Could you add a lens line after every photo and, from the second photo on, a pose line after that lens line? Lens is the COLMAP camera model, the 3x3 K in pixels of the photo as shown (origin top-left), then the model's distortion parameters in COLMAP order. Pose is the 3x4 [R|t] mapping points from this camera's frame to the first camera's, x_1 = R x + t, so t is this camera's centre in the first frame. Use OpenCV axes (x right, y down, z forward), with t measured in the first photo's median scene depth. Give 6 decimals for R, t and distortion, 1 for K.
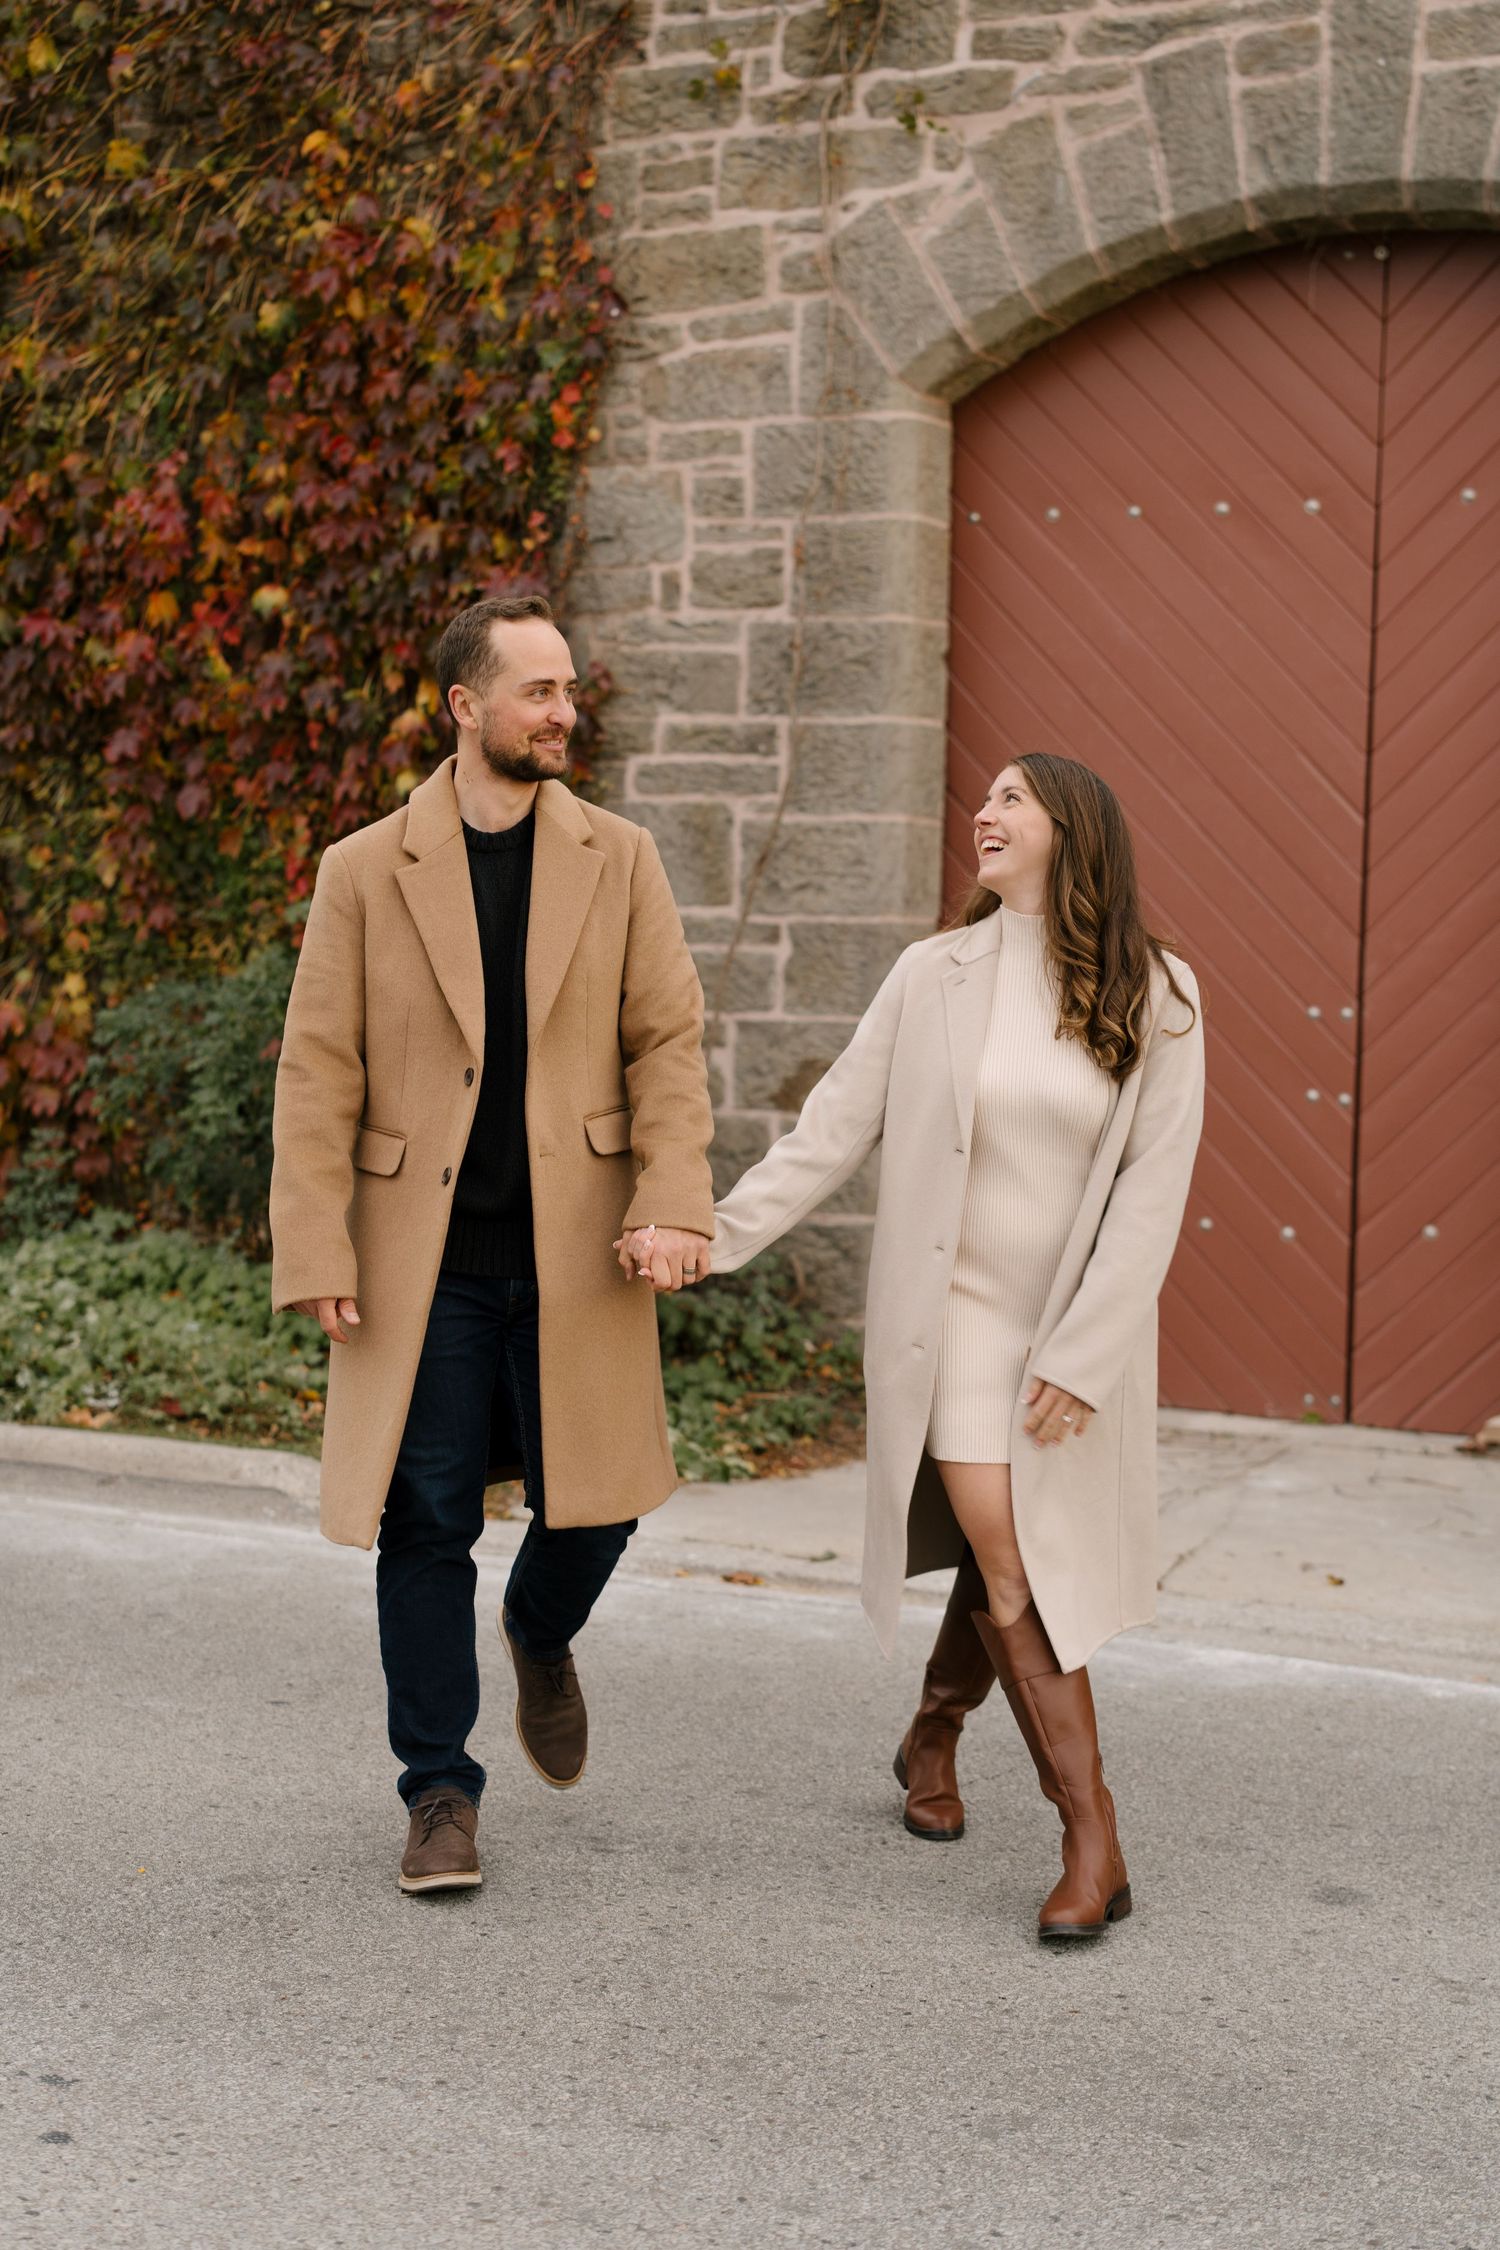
lens RADIAL K [[3101.6, 0, 744.7], [0, 3101.6, 1101.9], [0, 0, 1]] dist [0.053731, 0.000000]
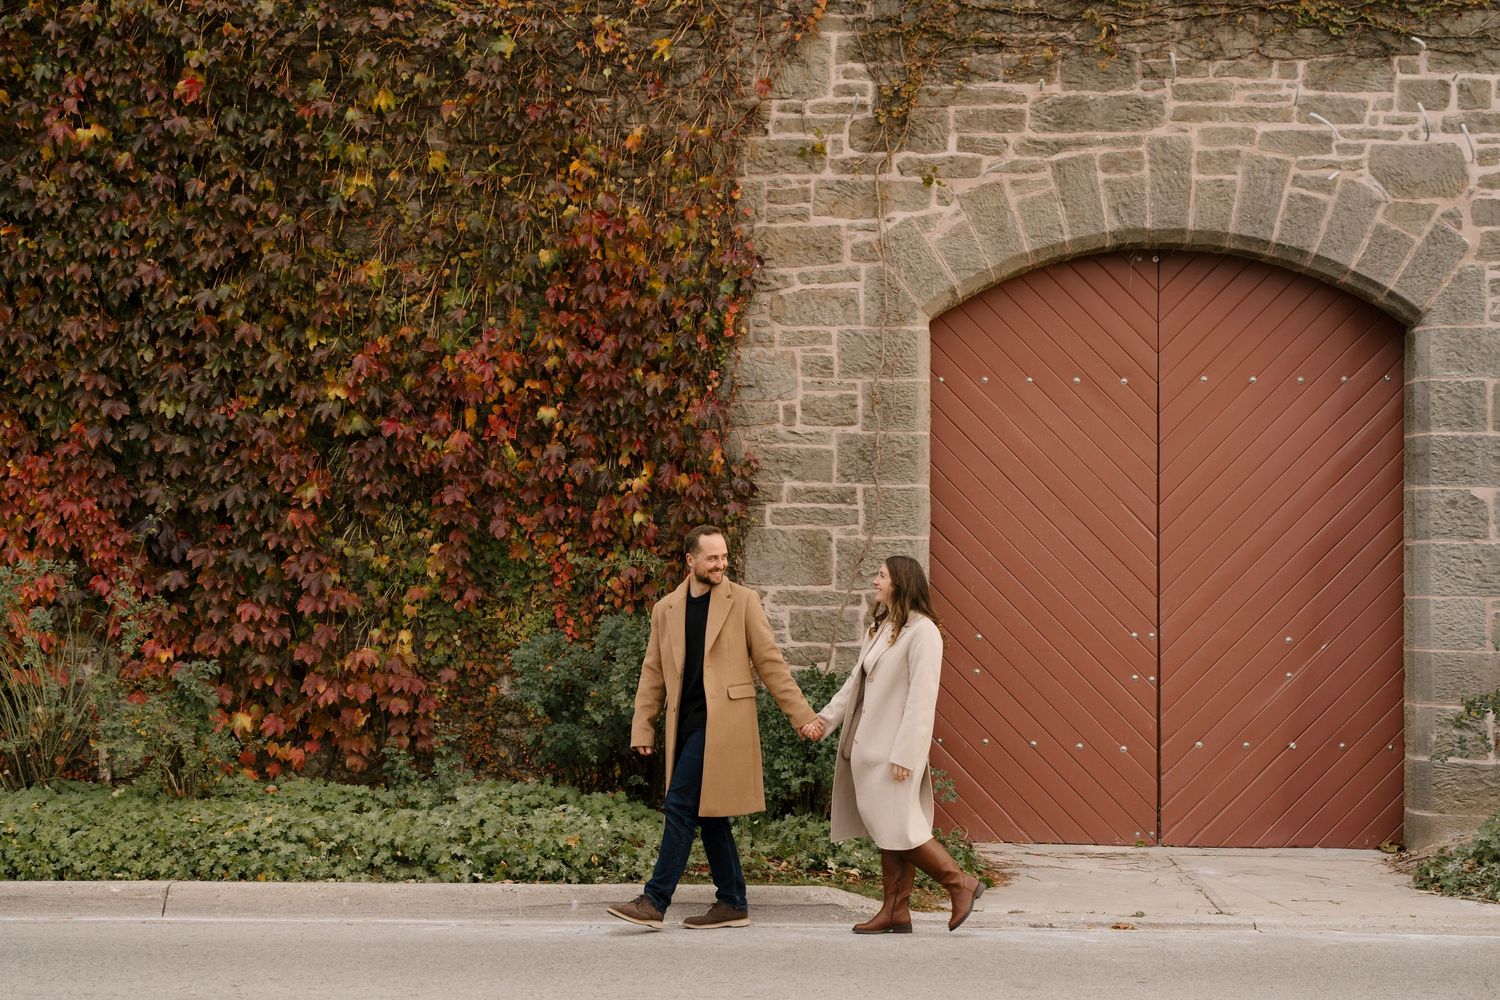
lens RADIAL K [[2067.7, 0, 759.3], [0, 2067.7, 511.0], [0, 0, 1]] dist [0.053731, 0.000000]
pose [[0.929224, -0.002104, 0.369510, -0.499580], [0.034762, 0.996047, -0.081745, -0.007785], [-0.367877, 0.088804, 0.925624, -0.128706]]
